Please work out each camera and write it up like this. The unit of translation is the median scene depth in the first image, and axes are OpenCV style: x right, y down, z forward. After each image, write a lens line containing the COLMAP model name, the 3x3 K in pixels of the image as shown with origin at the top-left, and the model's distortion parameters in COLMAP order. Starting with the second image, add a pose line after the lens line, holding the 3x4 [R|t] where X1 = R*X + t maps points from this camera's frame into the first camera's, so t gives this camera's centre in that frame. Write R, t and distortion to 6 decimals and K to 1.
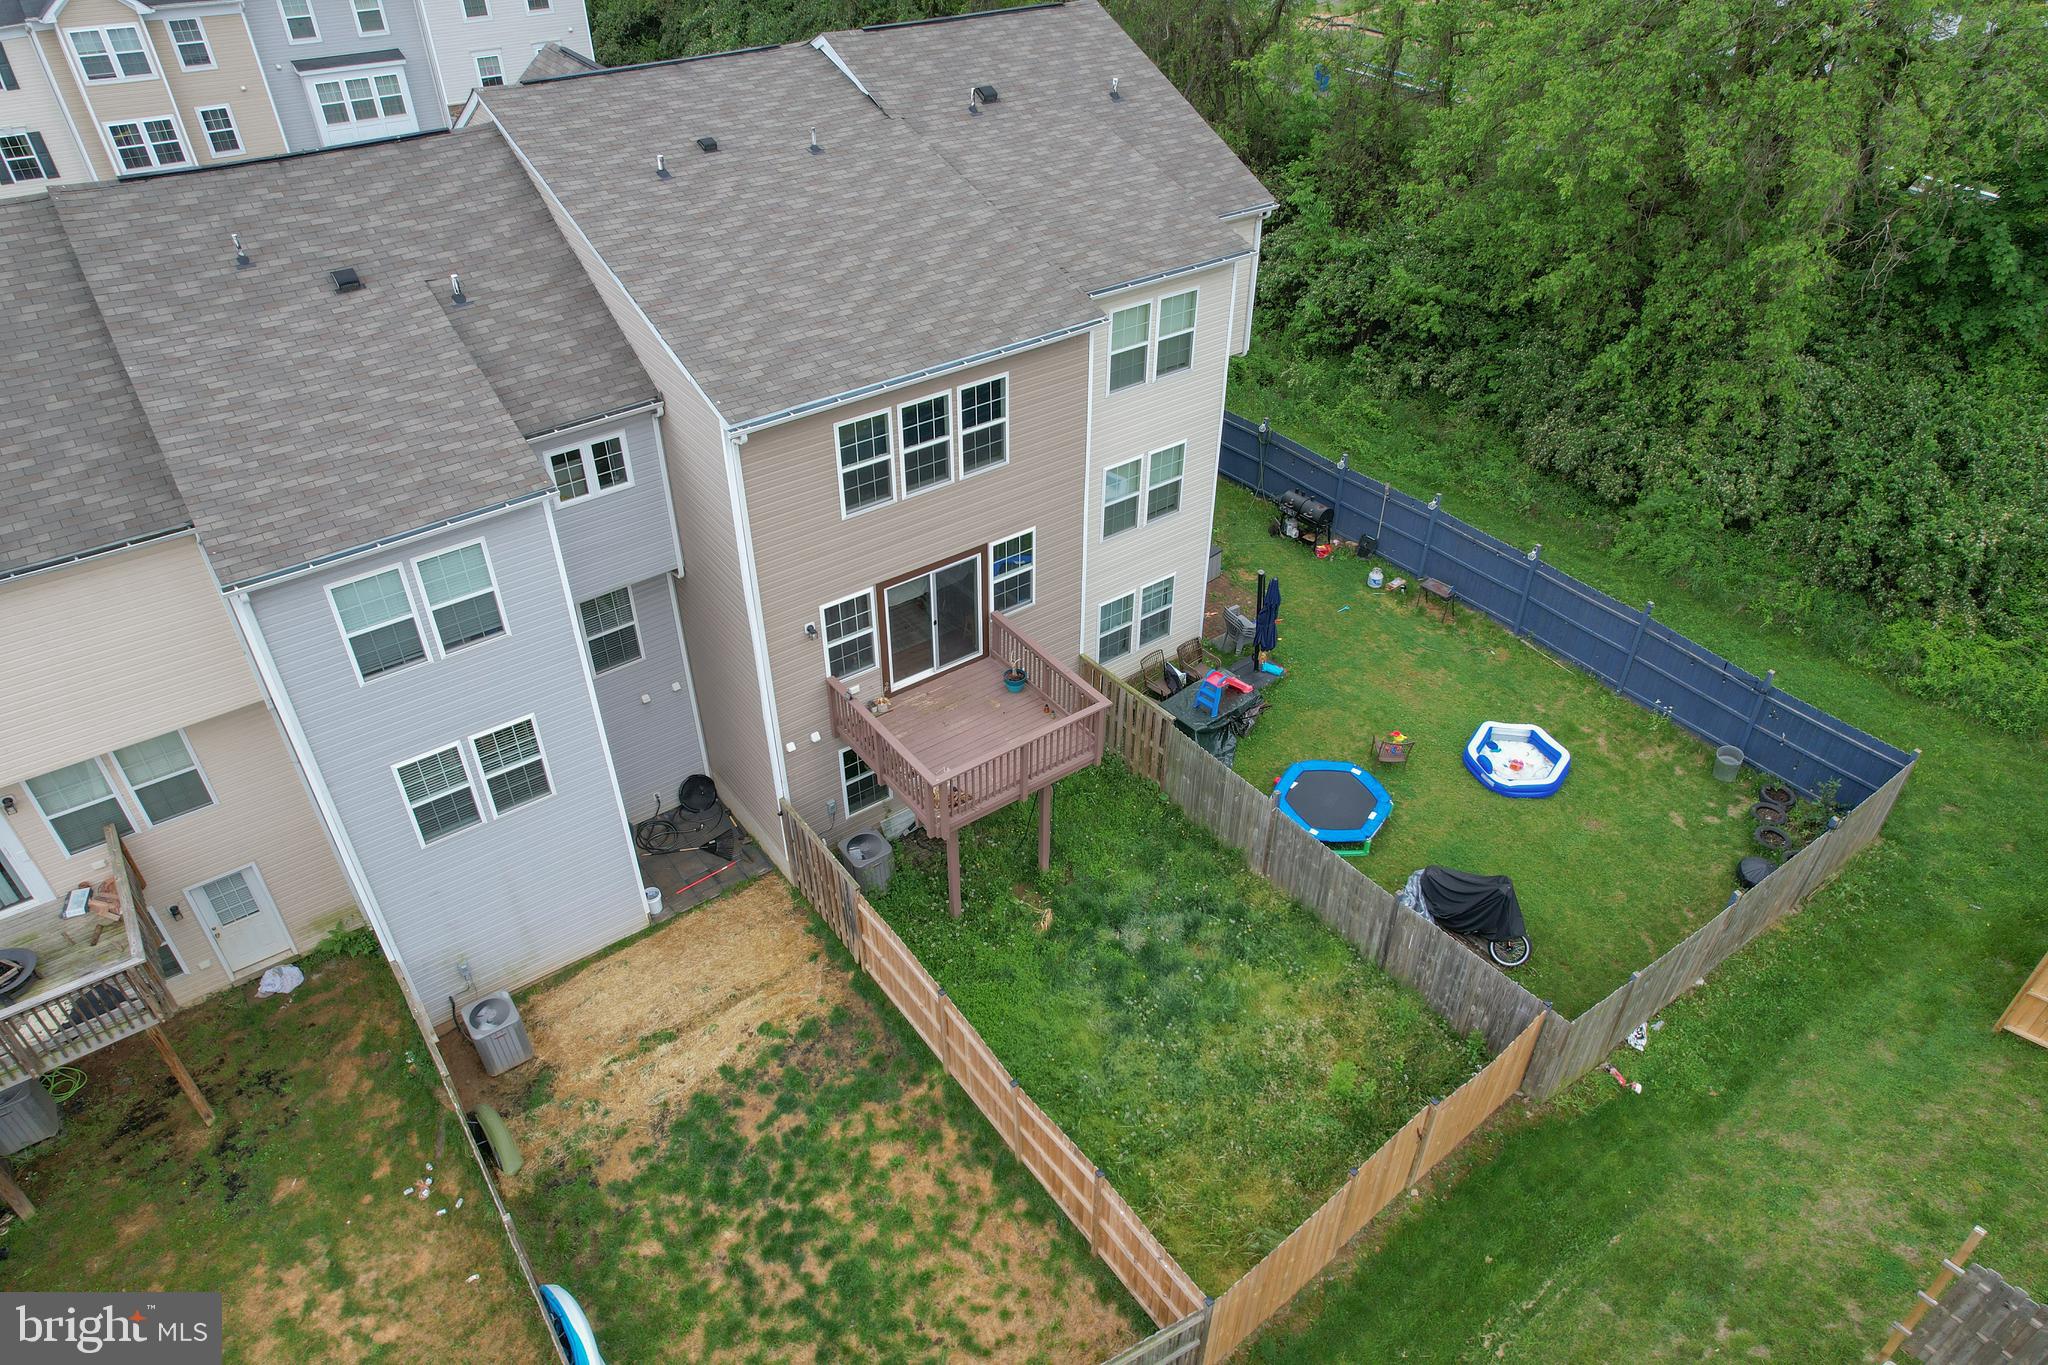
lens RADIAL K [[1315.2, 0, 1025.0], [0, 1315.2, 676.3], [0, 0, 1]] dist [-0.087300, 0.084322]
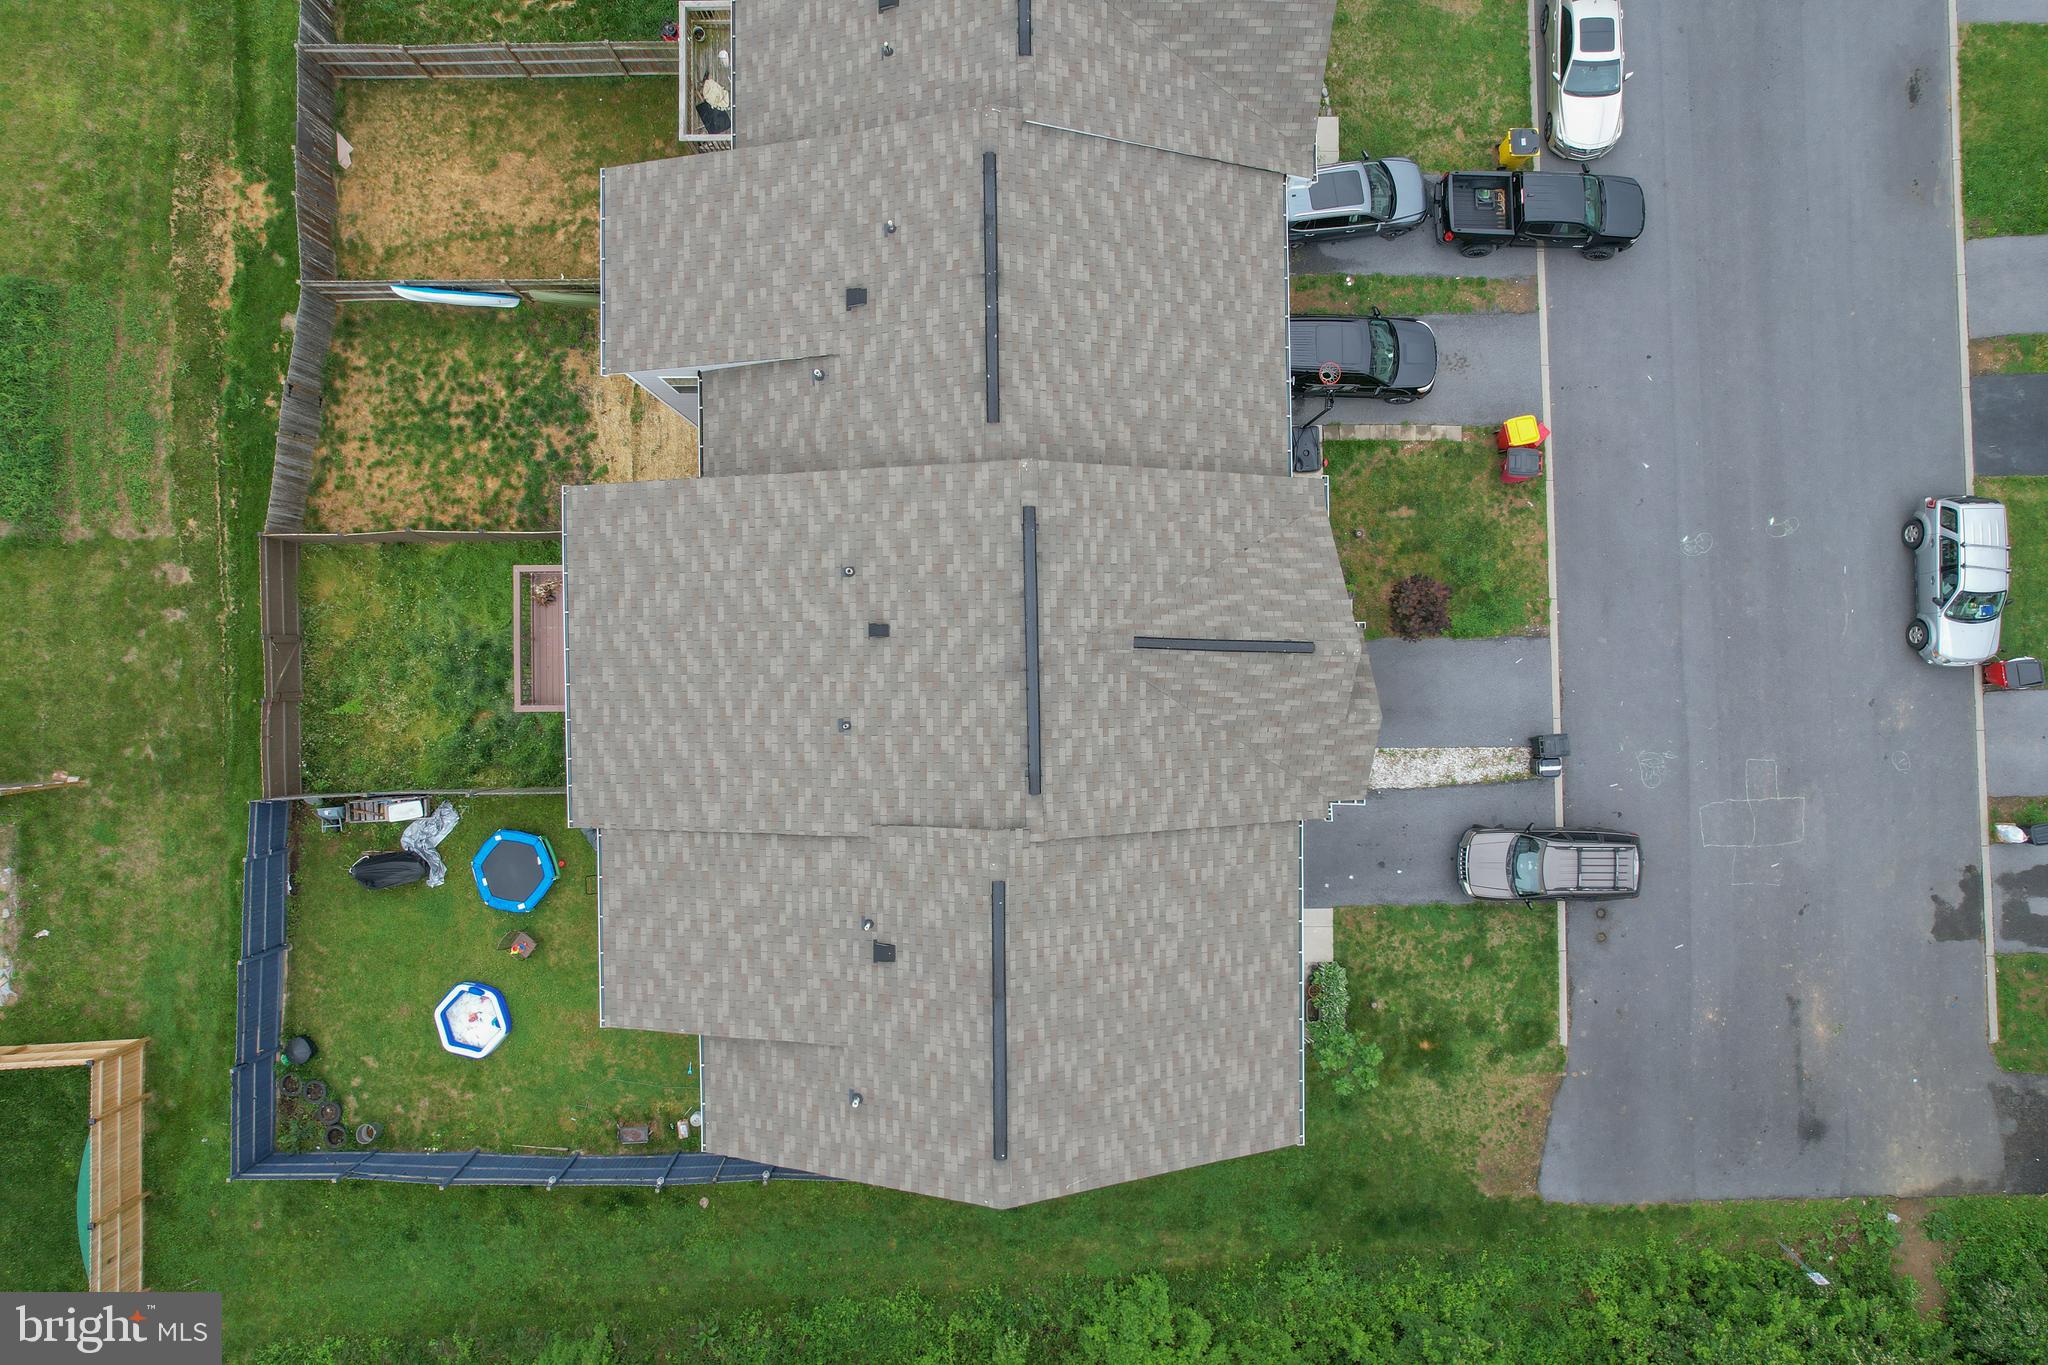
lens RADIAL K [[1315.2, 0, 1025.0], [0, 1315.2, 676.3], [0, 0, 1]] dist [-0.087300, 0.084322]
pose [[-0.585860, 0.810412, -0.000174, -0.321836], [-0.491165, -0.354901, 0.795489, -1.509064], [0.644612, 0.466131, 0.605969, 0.504401]]
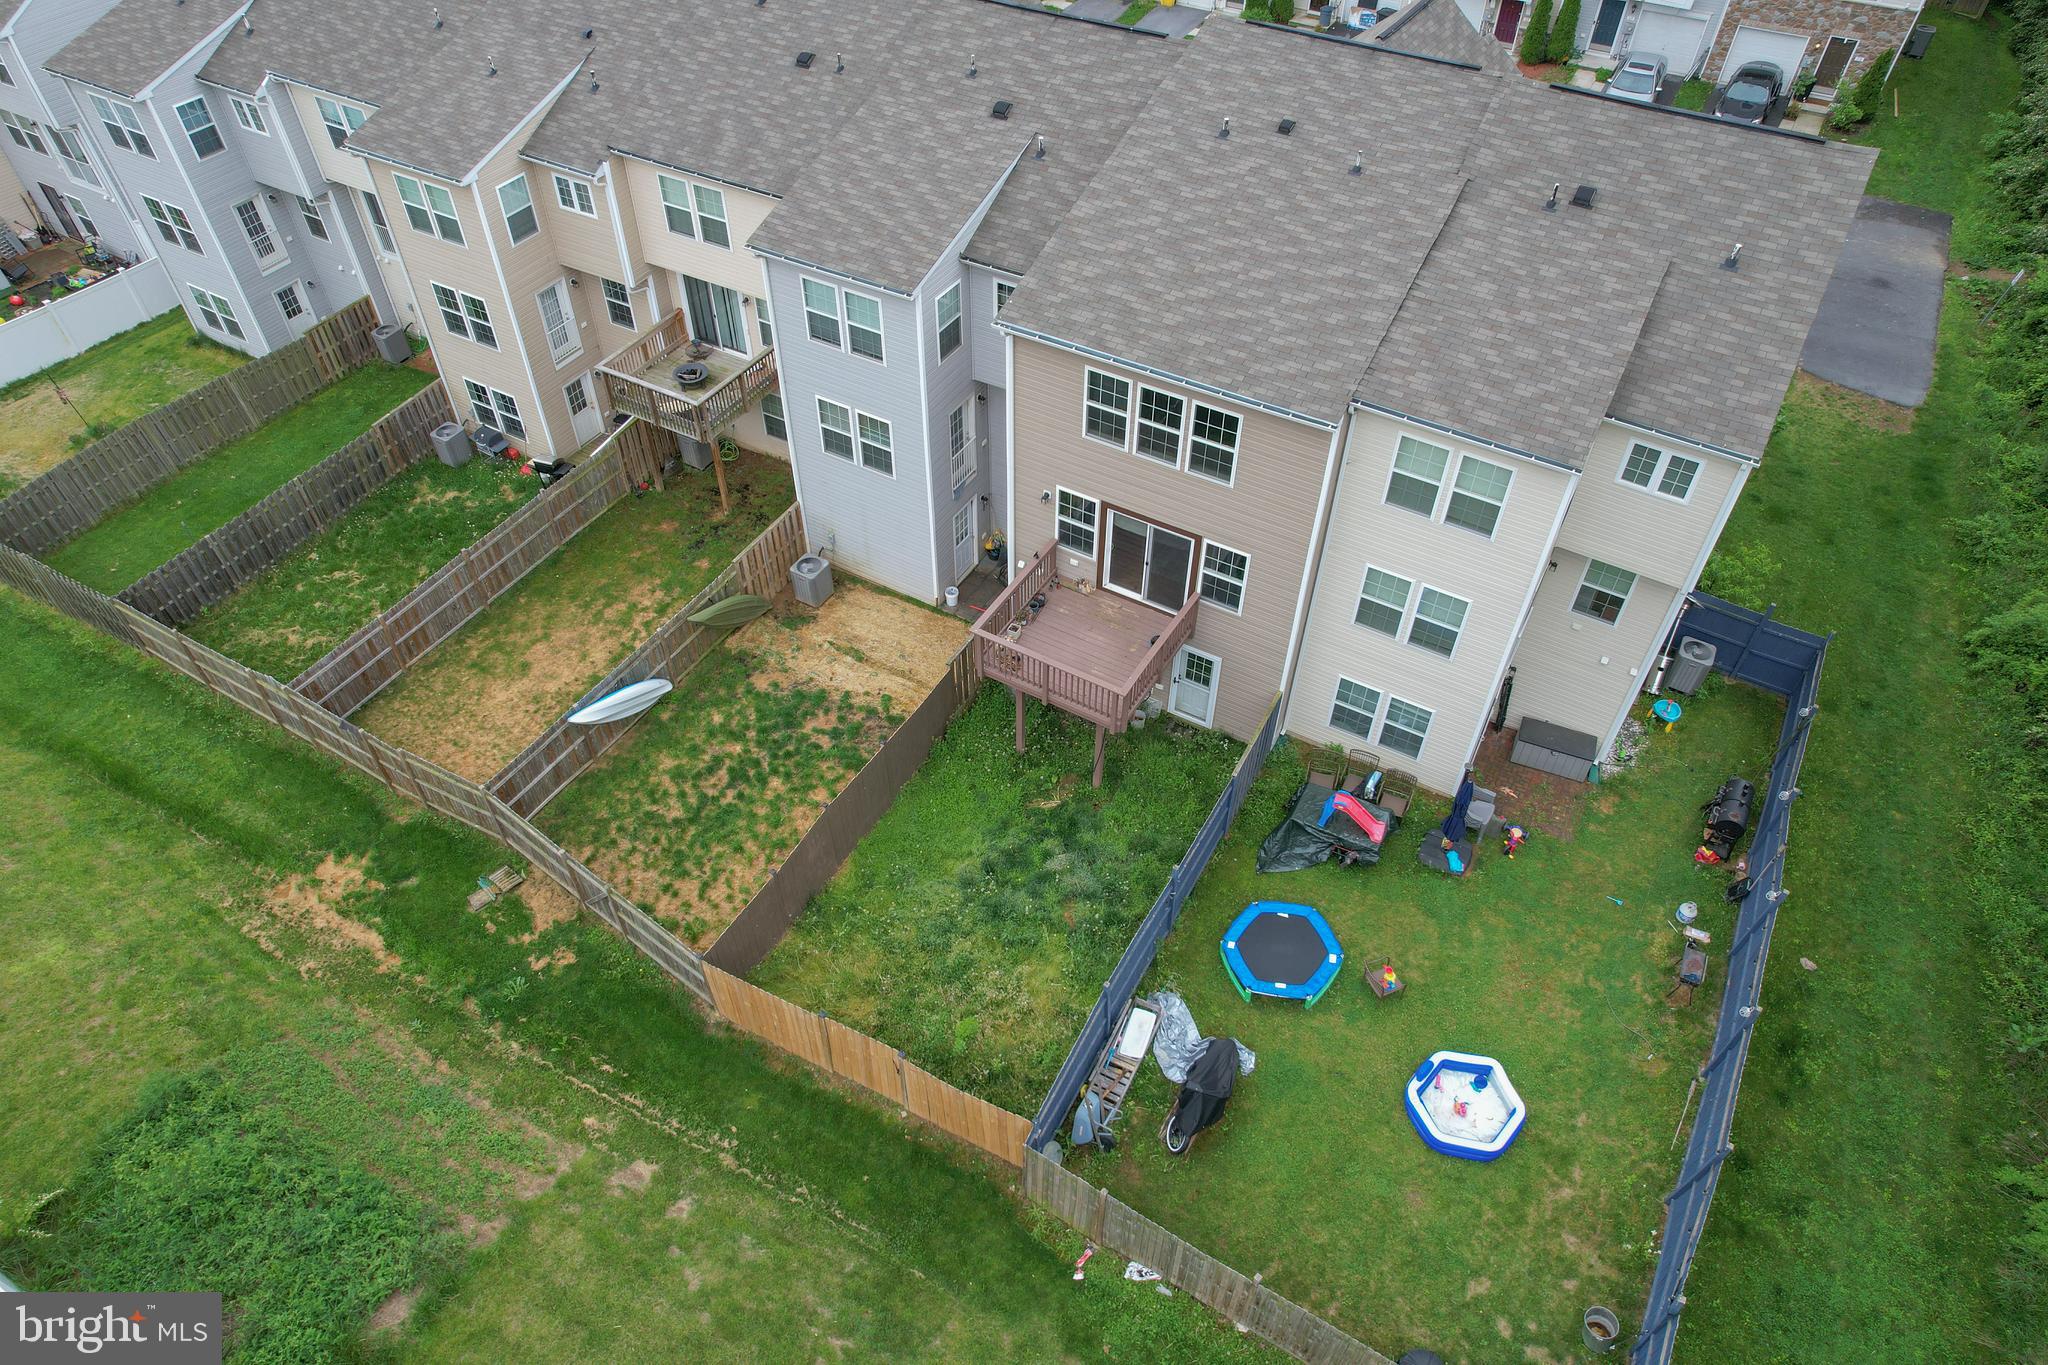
lens RADIAL K [[1315.1, 0, 1022.3], [0, 1315.1, 672.3], [0, 0, 1]] dist [-0.052094, -0.002654]
pose [[0.396614, 0.658483, -0.639607, 0.820320], [-0.549964, 0.728313, 0.408779, -0.452771], [0.735008, 0.189633, 0.651001, 0.184104]]
